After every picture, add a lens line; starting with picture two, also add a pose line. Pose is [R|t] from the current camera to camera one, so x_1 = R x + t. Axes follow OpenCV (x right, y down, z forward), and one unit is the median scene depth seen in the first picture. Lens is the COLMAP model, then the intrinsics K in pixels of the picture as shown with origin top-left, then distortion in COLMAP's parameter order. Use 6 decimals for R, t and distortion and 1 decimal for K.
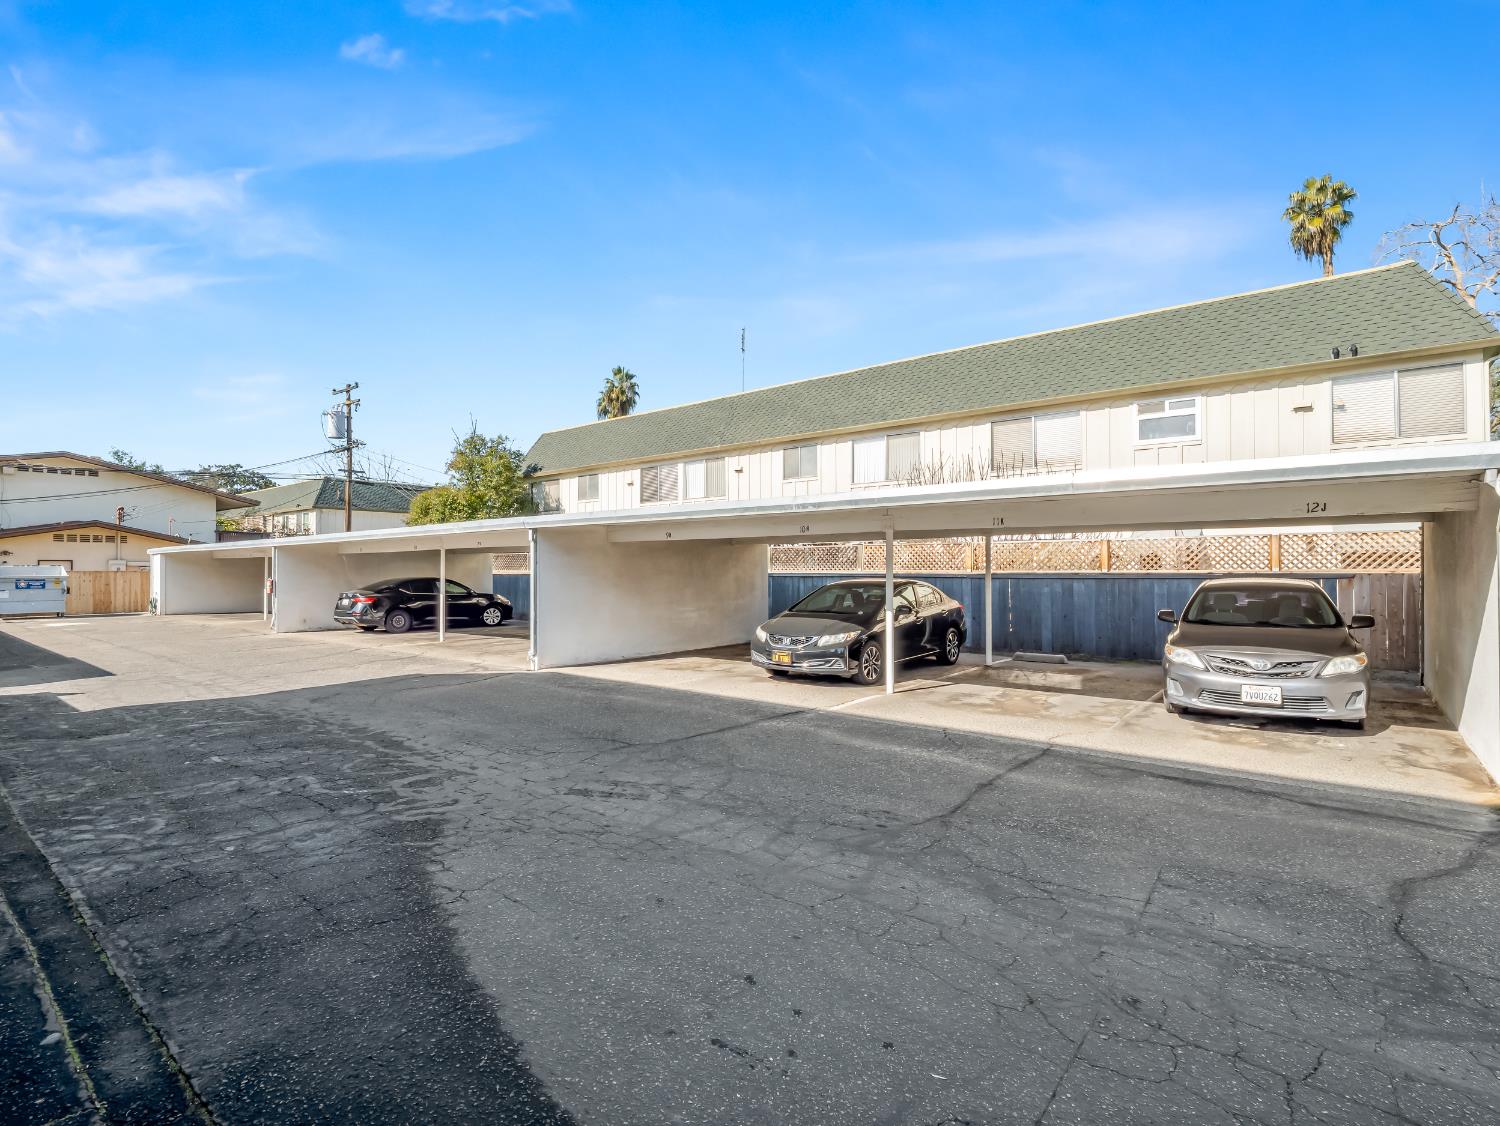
lens RADIAL K [[730.3, 0, 742.4], [0, 730.3, 566.1], [0, 0, 1]] dist [-0.014003, -0.000489]
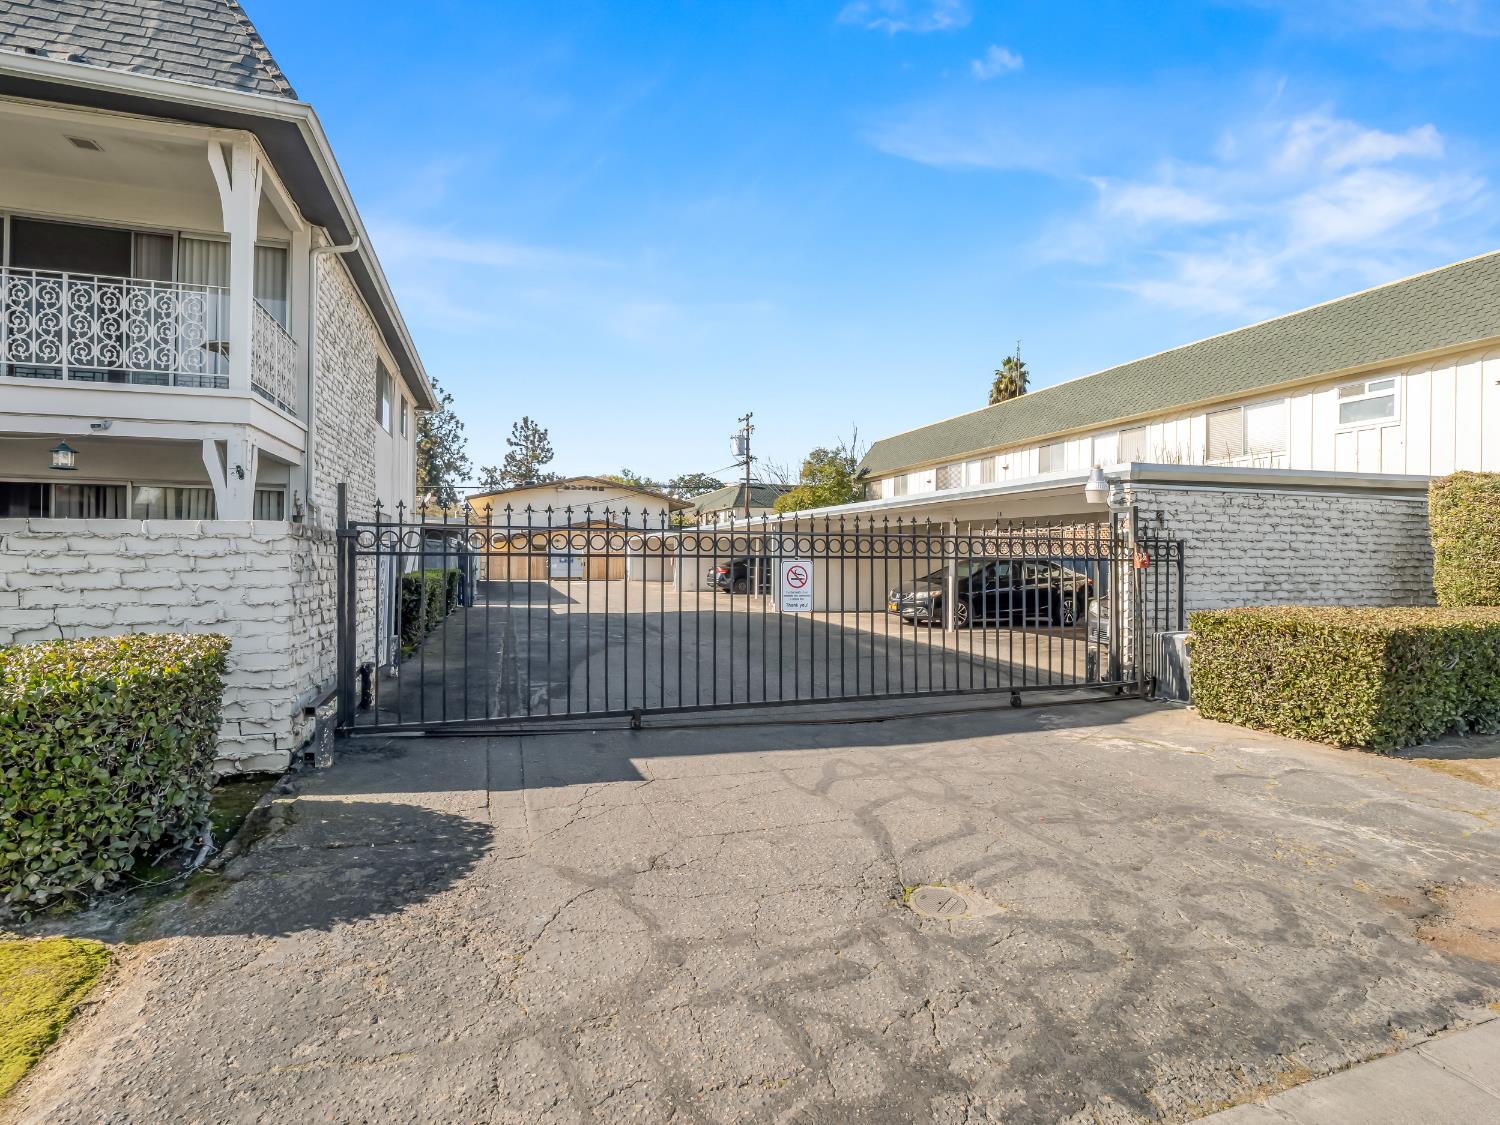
lens RADIAL K [[730.3, 0, 745.1], [0, 730.3, 558.7], [0, 0, 1]] dist [-0.014003, -0.000489]
pose [[0.842254, 0.009869, -0.538991, 0.257078], [-0.006848, 0.999948, 0.007608, 0.007488], [0.539038, -0.002717, 0.842277, -0.187341]]
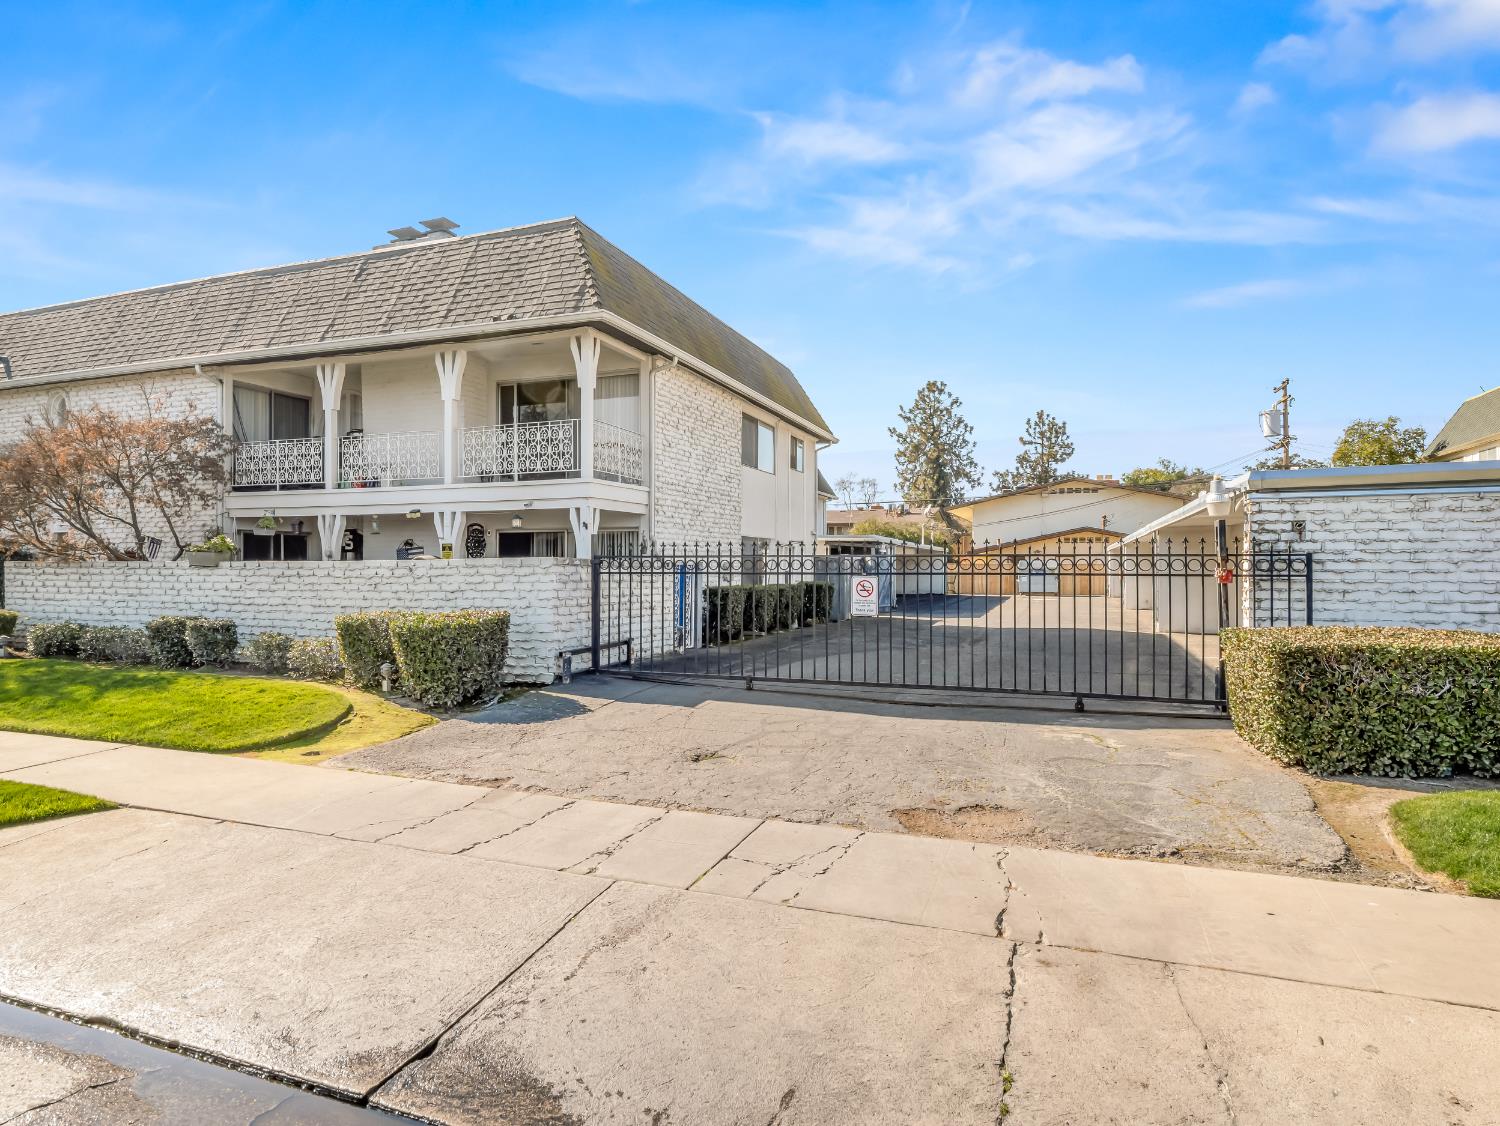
lens RADIAL K [[846.1, 0, 746.7], [0, 846.1, 565.6], [0, 0, 1]] dist [-0.001768, -0.000641]
pose [[0.316026, 0.001348, -0.948749, 0.499929], [0.004242, 0.999987, 0.002834, 0.003435], [0.948741, -0.004921, 0.316017, -0.135099]]
